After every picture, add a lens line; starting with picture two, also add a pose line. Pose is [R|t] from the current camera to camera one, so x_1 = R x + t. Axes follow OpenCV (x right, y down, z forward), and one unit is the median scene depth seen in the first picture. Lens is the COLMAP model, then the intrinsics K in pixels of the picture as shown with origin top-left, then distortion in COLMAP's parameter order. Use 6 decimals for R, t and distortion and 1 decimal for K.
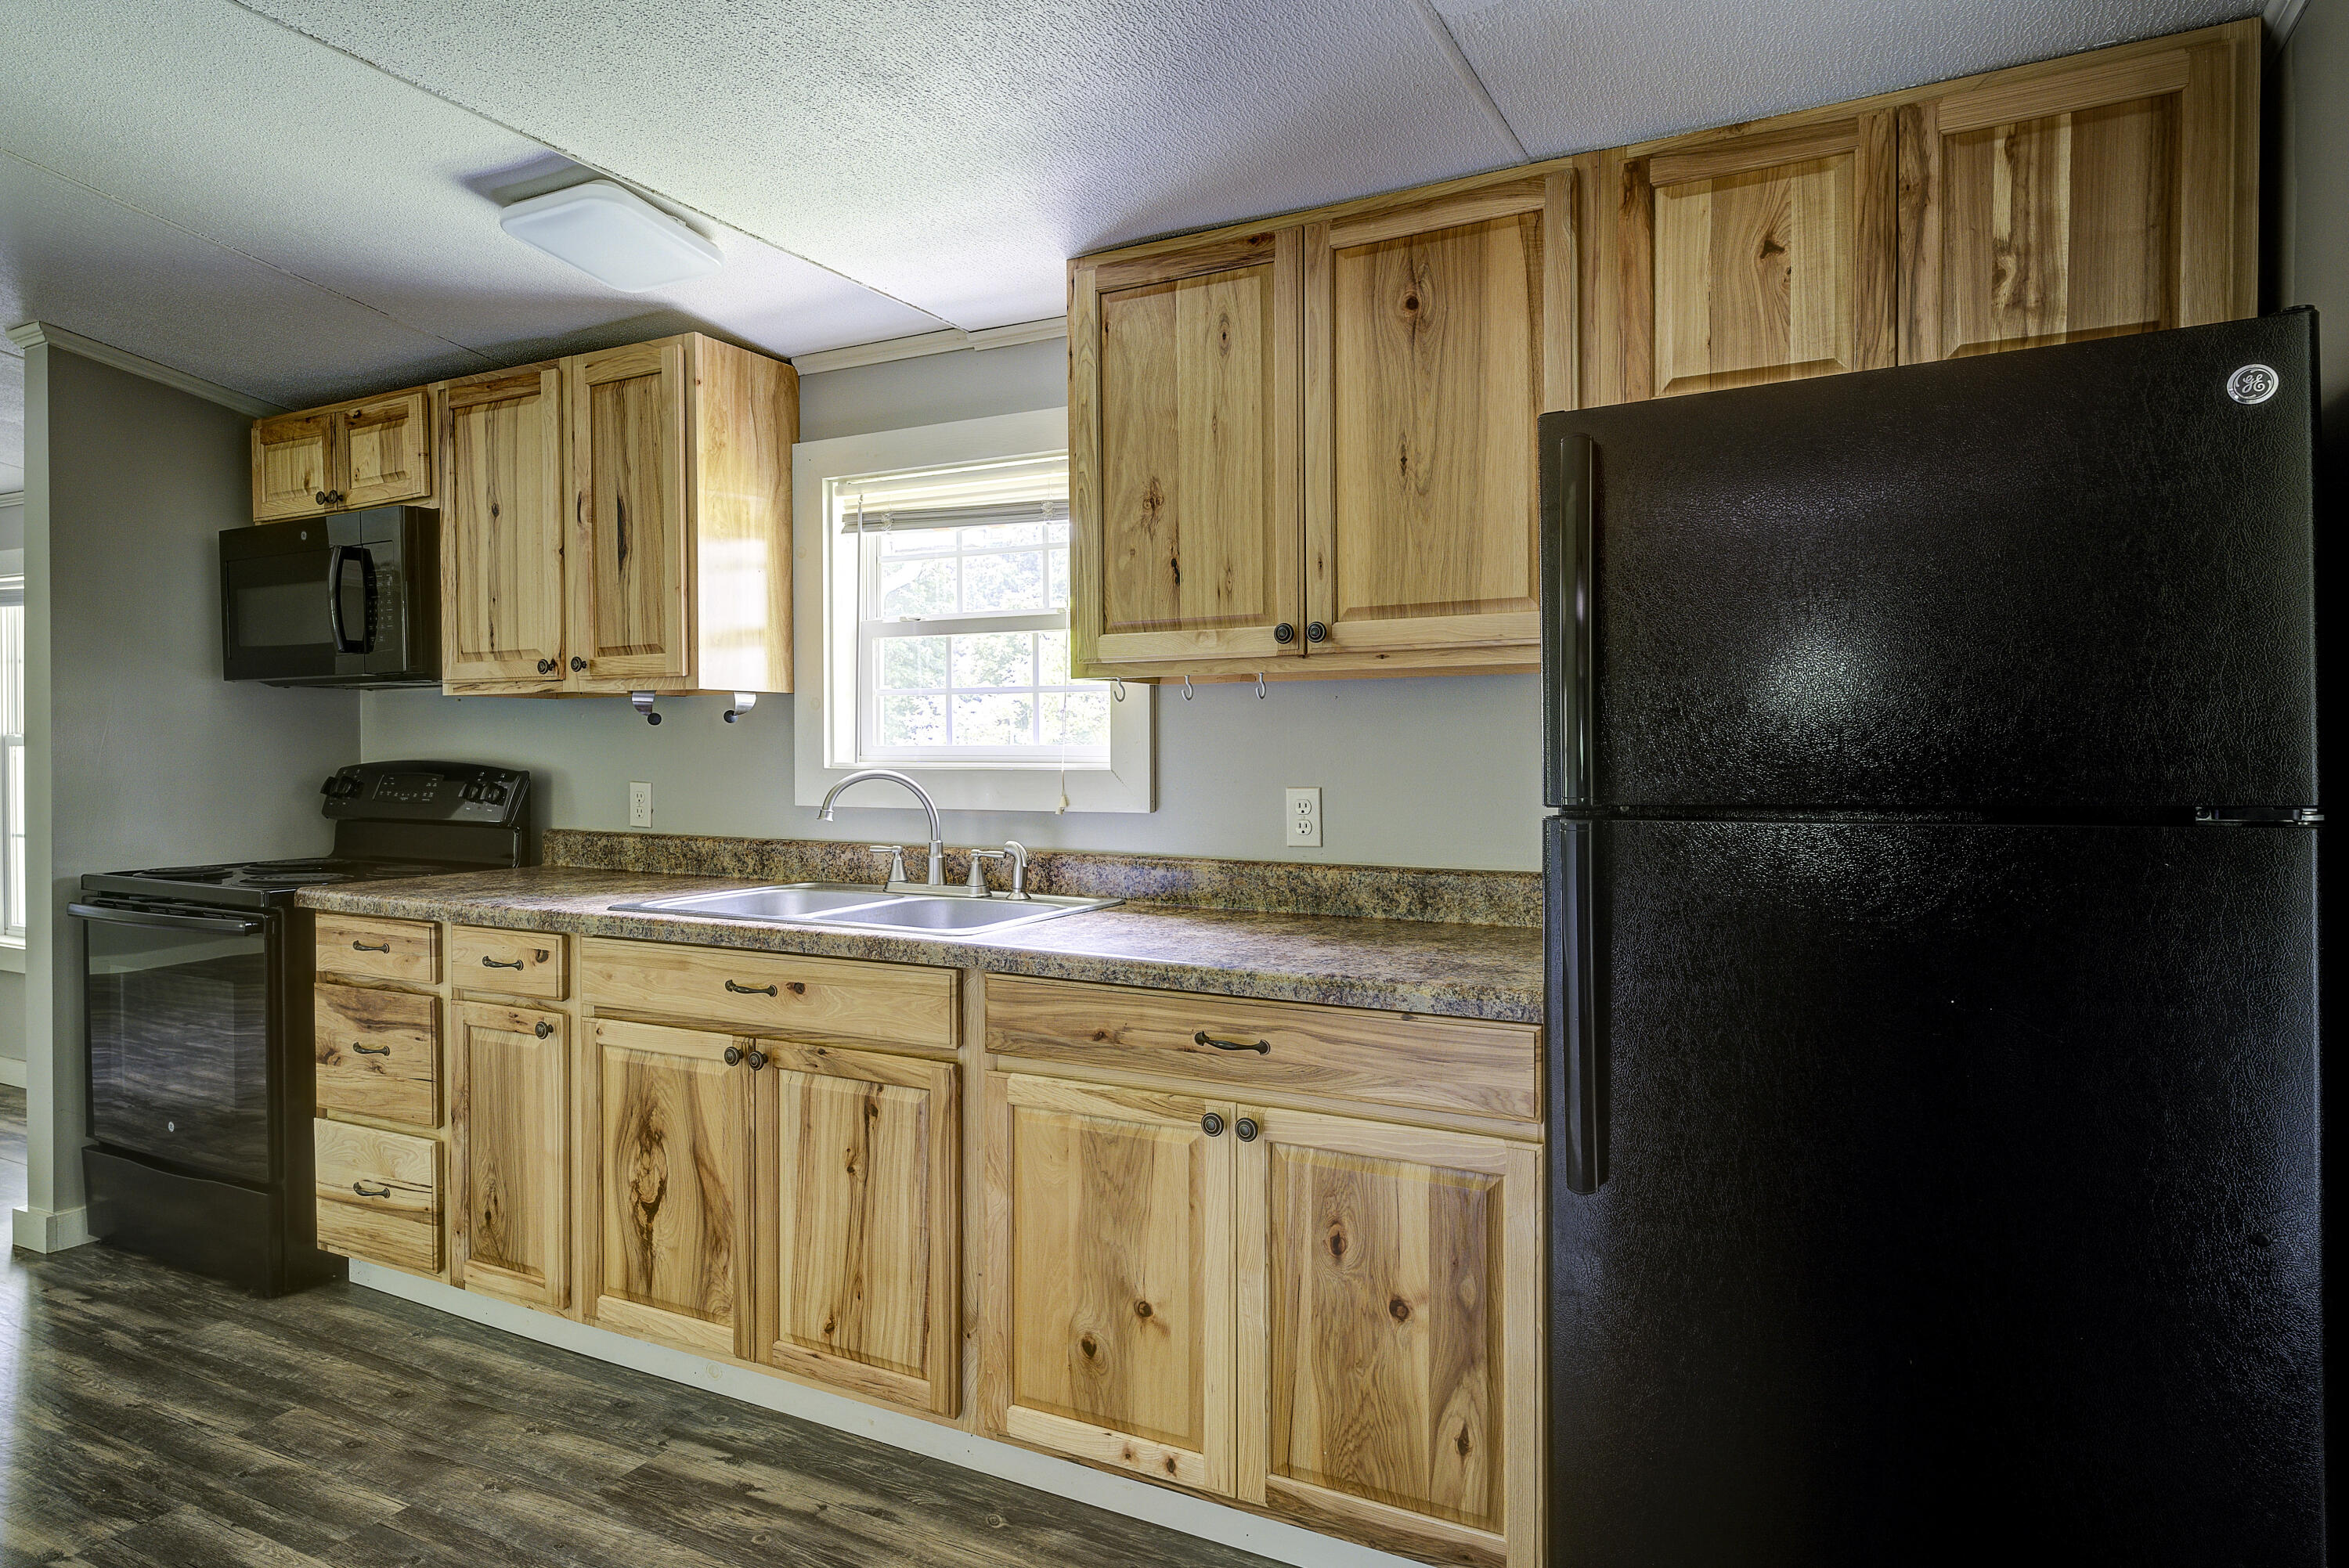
lens RADIAL K [[1275.3, 0, 1176.6], [0, 1275.3, 775.2], [0, 0, 1]] dist [0.001882, 0.001186]
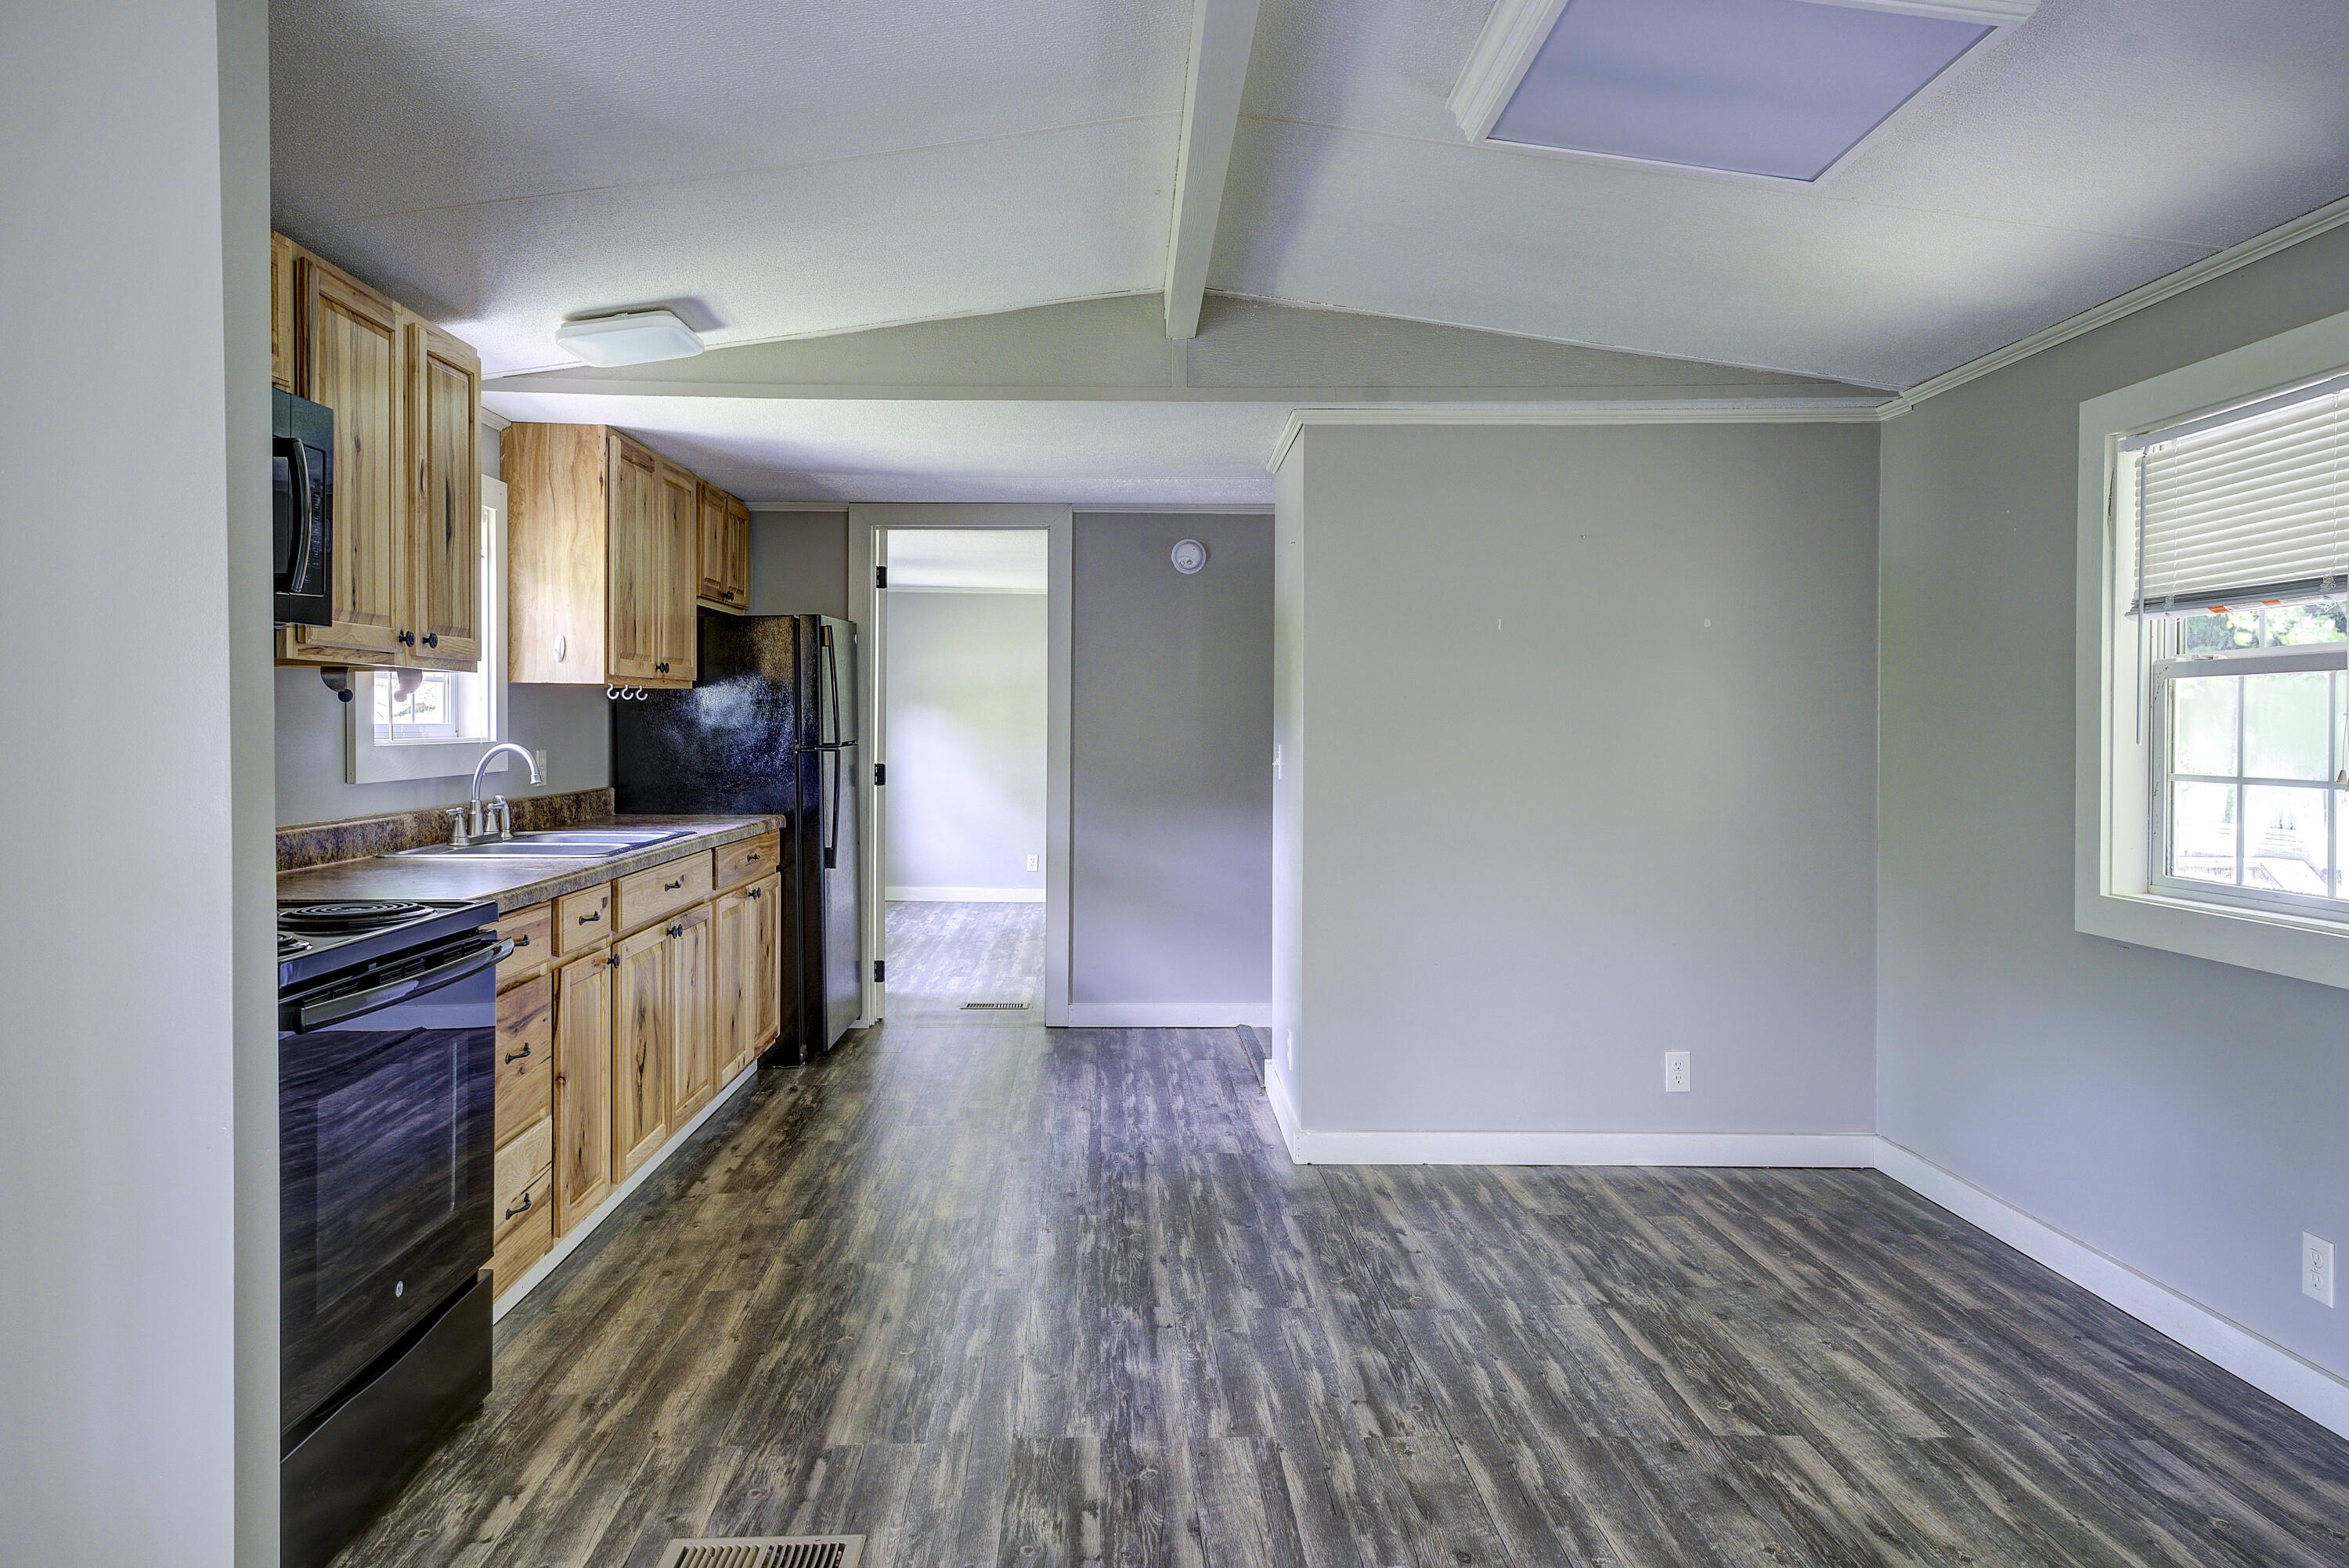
lens RADIAL K [[1632.0, 0, 1174.1], [0, 1632.0, 769.9], [0, 0, 1]] dist [0.000061, 0.000004]
pose [[-0.476119, -0.026561, 0.878980, -2.046905], [0.011620, 0.999266, 0.036490, -0.031216], [-0.879304, 0.027587, -0.475461, 1.229708]]
